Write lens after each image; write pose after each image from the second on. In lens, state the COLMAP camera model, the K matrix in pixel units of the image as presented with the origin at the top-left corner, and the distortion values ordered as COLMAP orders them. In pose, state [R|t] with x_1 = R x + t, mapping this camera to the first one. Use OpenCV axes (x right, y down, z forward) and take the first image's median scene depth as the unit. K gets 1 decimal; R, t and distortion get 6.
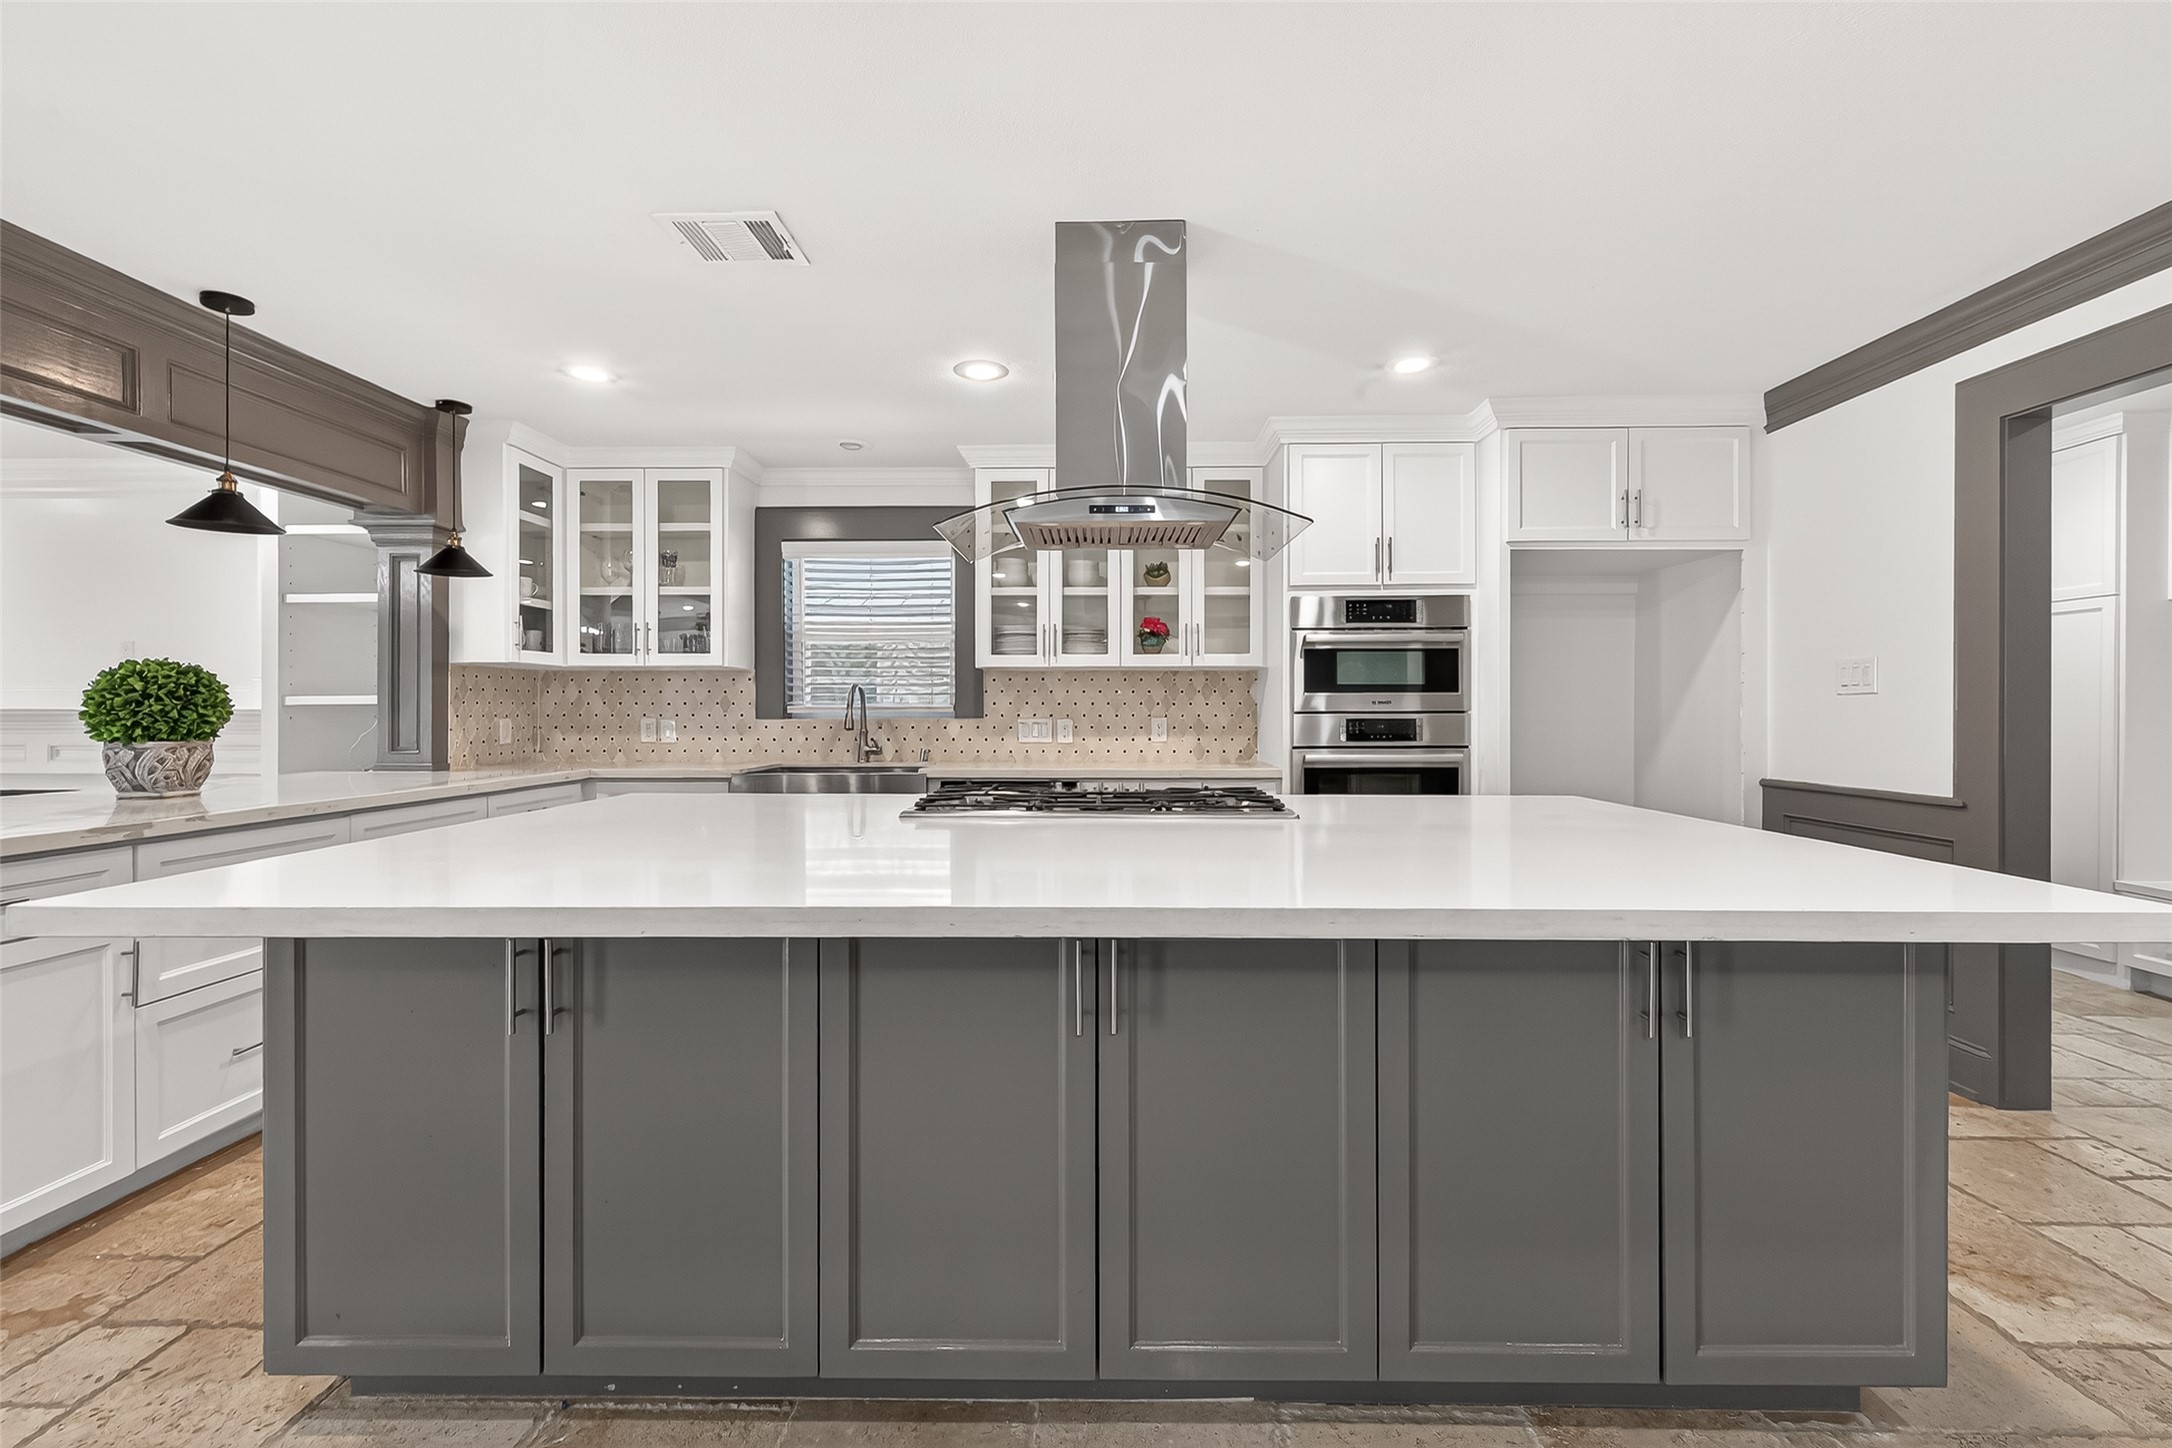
lens RADIAL K [[901.3, 0, 1082.7], [0, 901.3, 710.6], [0, 0, 1]] dist [-0.001878, -0.001285]
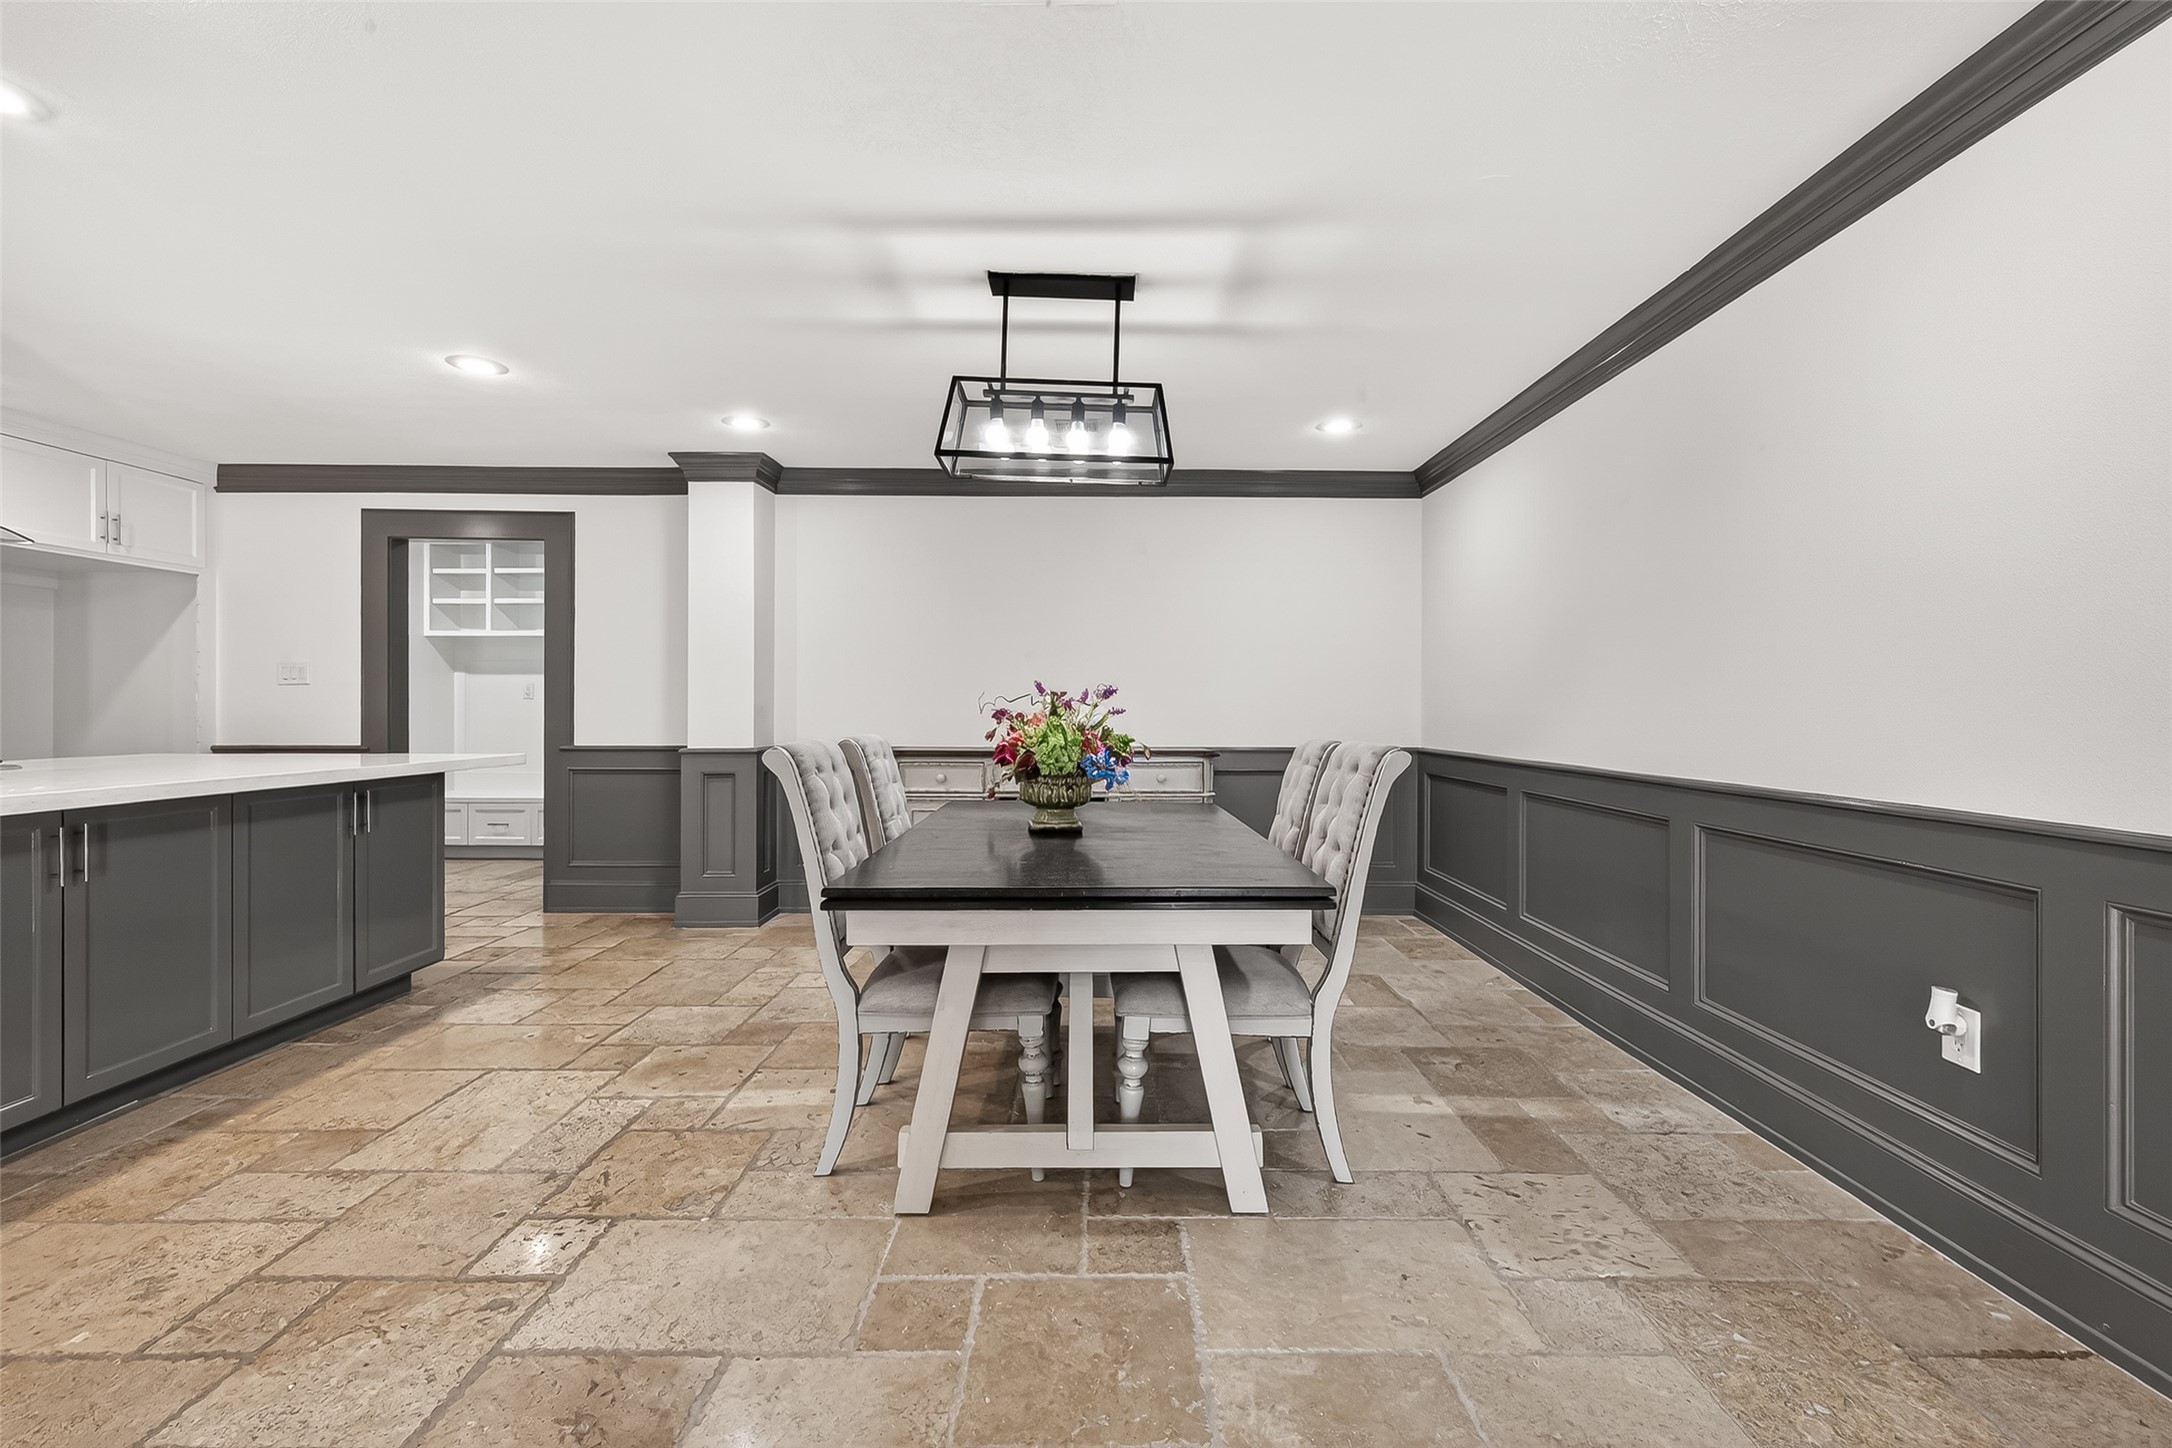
lens RADIAL K [[901.3, 0, 1077.8], [0, 901.3, 717.1], [0, 0, 1]] dist [-0.001878, -0.001285]
pose [[-0.005676, -0.007378, 0.999957, -0.610109], [0.002173, 0.999970, 0.007390, 0.024750], [-0.999982, 0.002215, -0.005660, -0.296451]]
